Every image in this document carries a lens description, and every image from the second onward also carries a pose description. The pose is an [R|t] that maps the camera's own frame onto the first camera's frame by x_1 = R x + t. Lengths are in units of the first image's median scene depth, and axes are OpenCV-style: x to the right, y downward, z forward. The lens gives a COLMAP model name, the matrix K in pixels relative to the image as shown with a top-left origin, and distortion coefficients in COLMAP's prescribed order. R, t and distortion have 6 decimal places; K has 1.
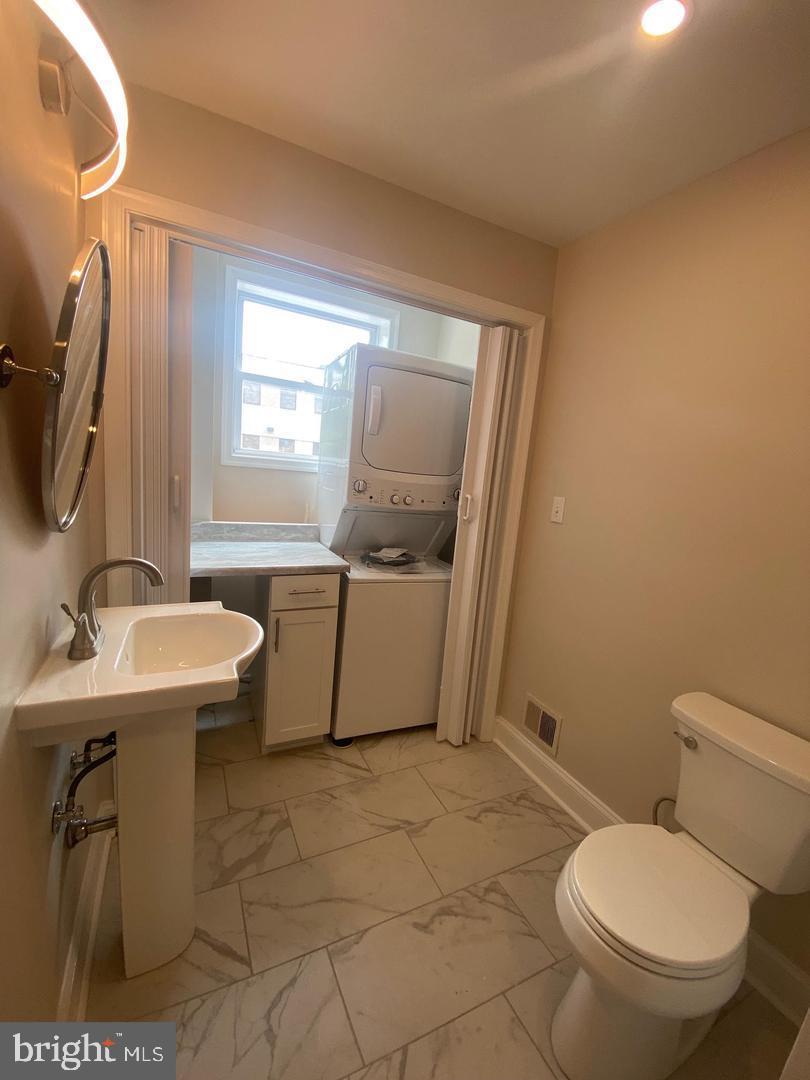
lens RADIAL K [[439.8, 0, 405.0], [0, 439.8, 540.0], [0, 0, 1]] dist [0.054870, -0.031651]
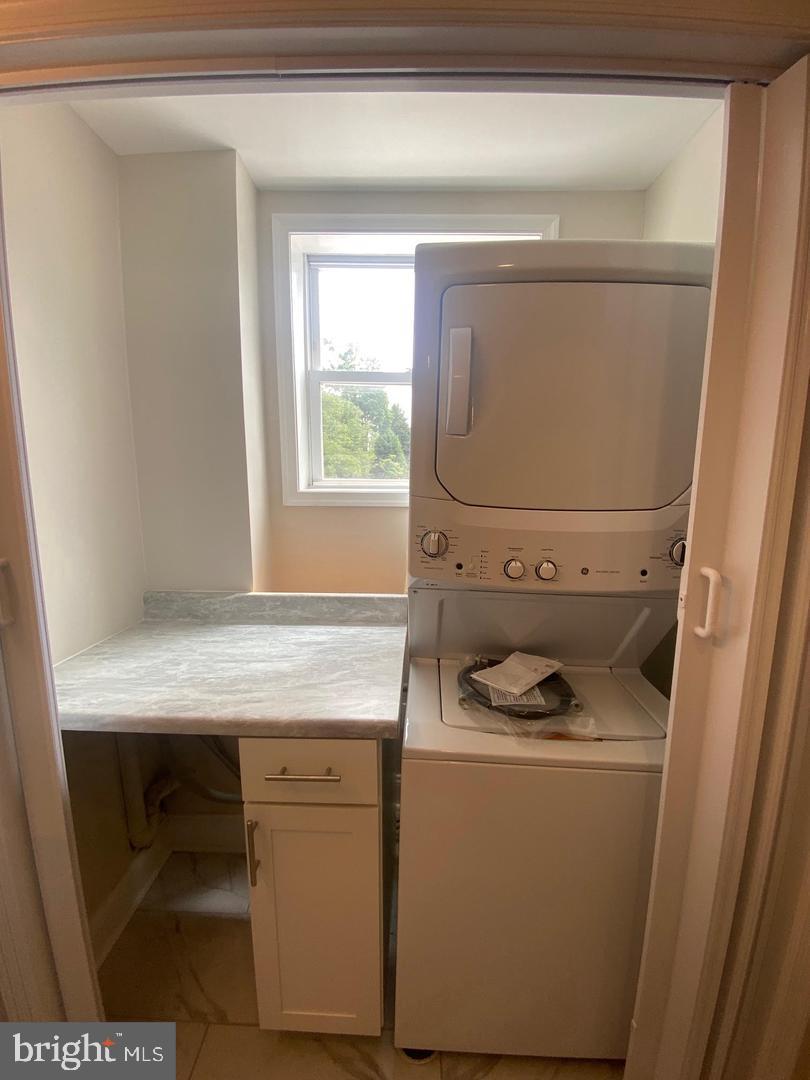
lens RADIAL K [[439.8, 0, 405.0], [0, 439.8, 540.0], [0, 0, 1]] dist [0.054870, -0.031651]
pose [[0.883920, -0.011818, -0.467490, 0.092240], [-0.000670, 0.999648, -0.026537, -0.110789], [0.467639, 0.023770, 0.883600, 0.545254]]
